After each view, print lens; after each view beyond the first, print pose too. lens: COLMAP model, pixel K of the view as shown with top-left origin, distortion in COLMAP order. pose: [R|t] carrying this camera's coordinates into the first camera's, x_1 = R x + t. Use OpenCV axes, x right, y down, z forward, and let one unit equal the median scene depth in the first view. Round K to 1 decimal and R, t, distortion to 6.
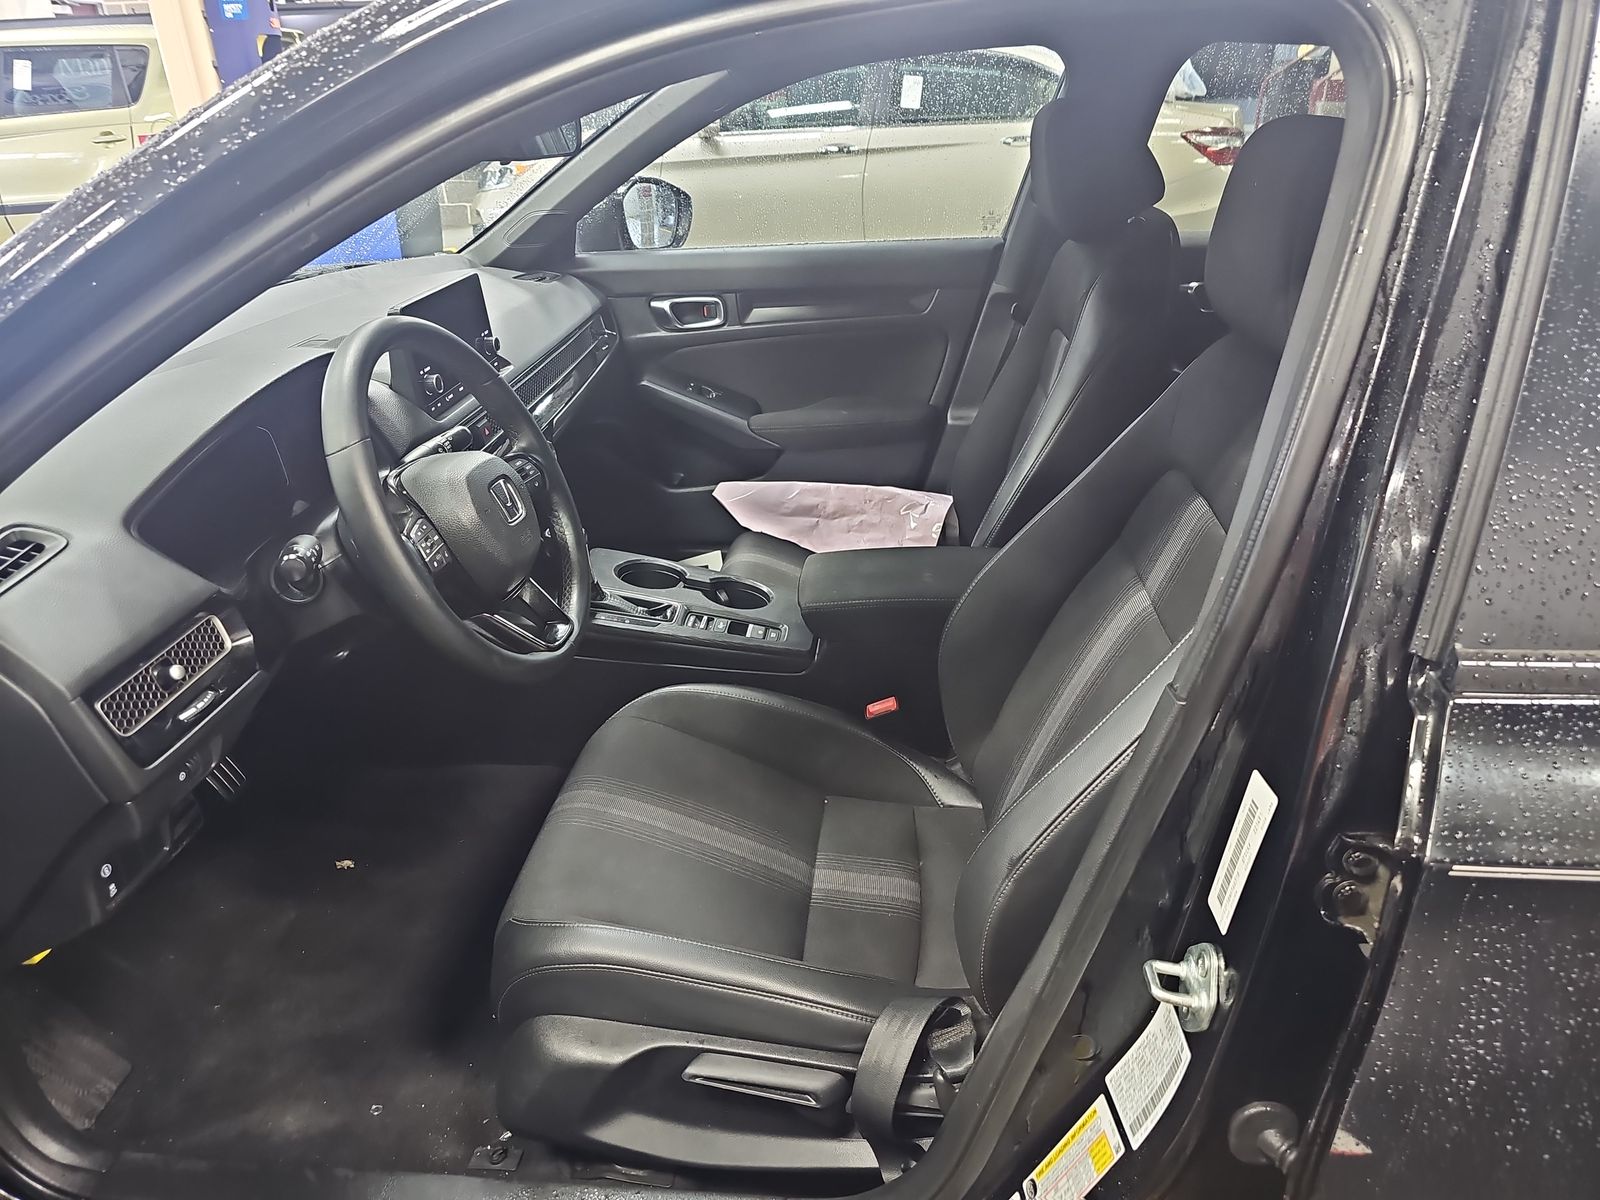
lens RADIAL K [[1071.6, 0, 800.0], [0, 1071.6, 600.0], [0, 0, 1]] dist [0.036458, 0.000591]
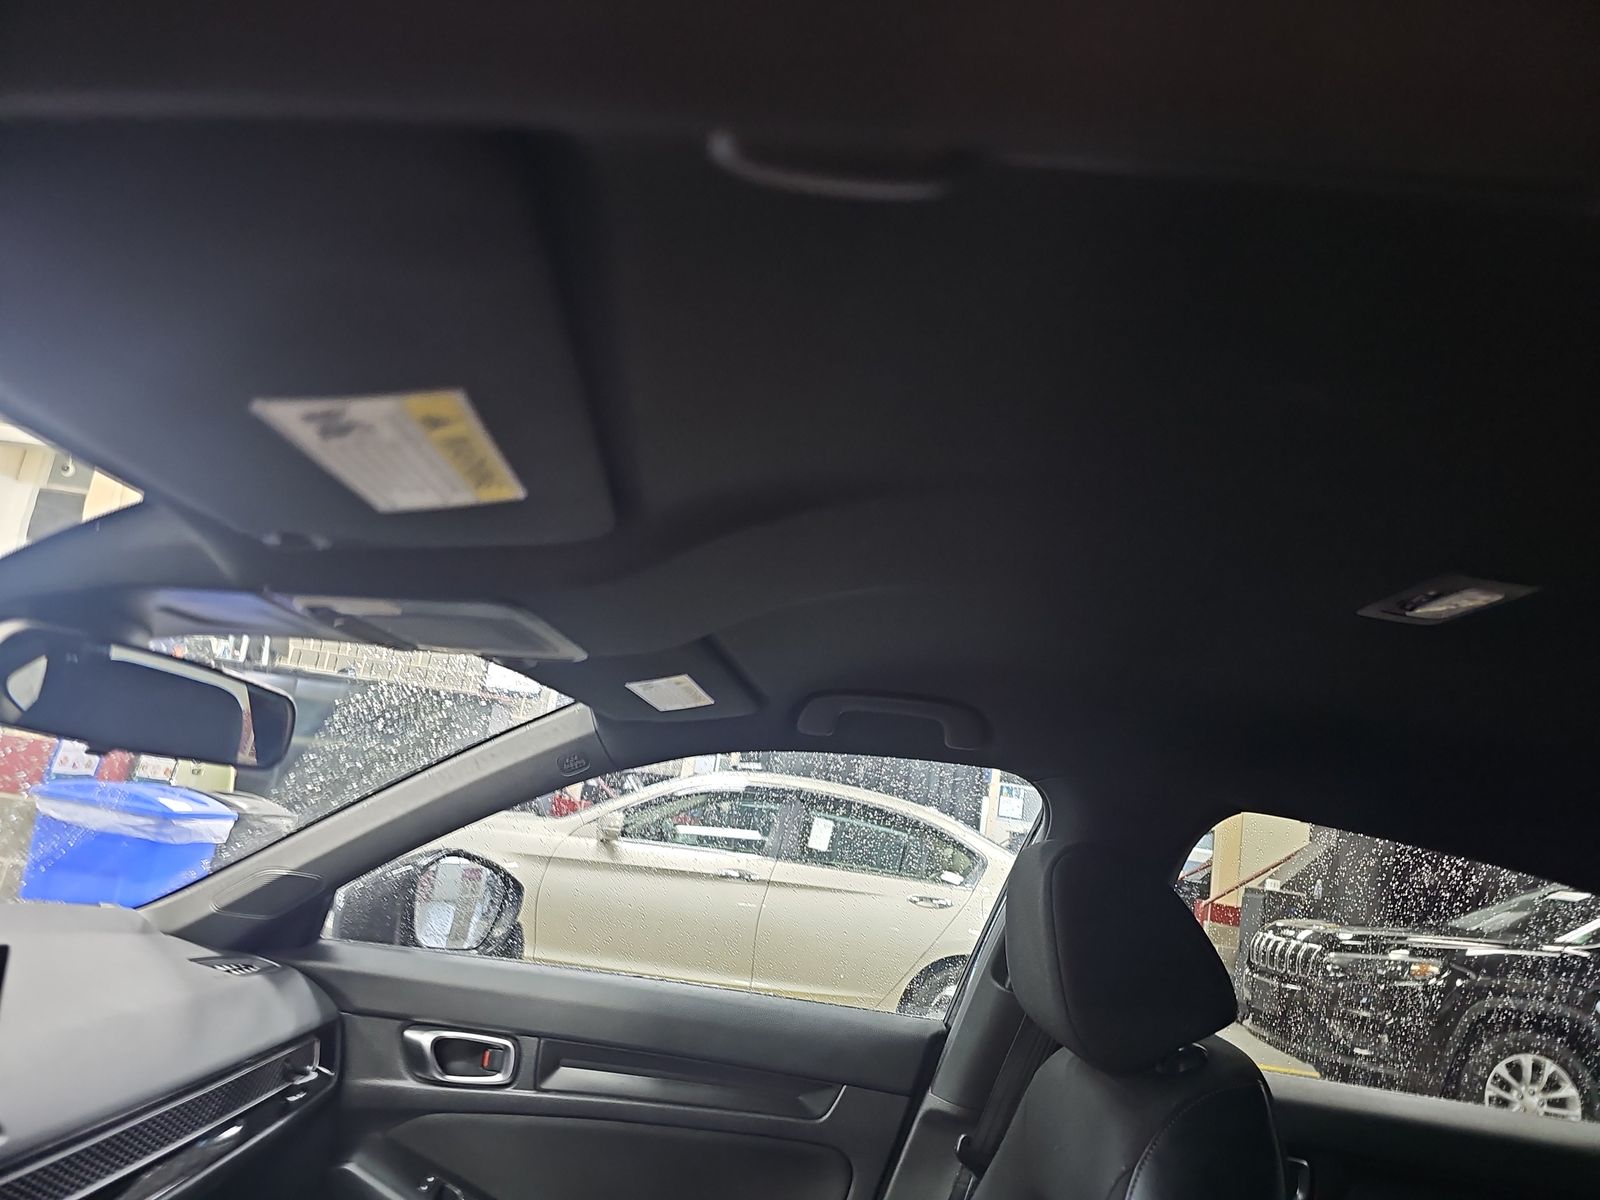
lens RADIAL K [[1071.6, 0, 800.0], [0, 1071.6, 600.0], [0, 0, 1]] dist [0.036458, 0.000591]
pose [[0.981532, 0.187422, 0.038307, 0.020010], [-0.125635, 0.782580, -0.609741, -0.112266], [-0.144257, 0.593668, 0.791675, 0.297654]]
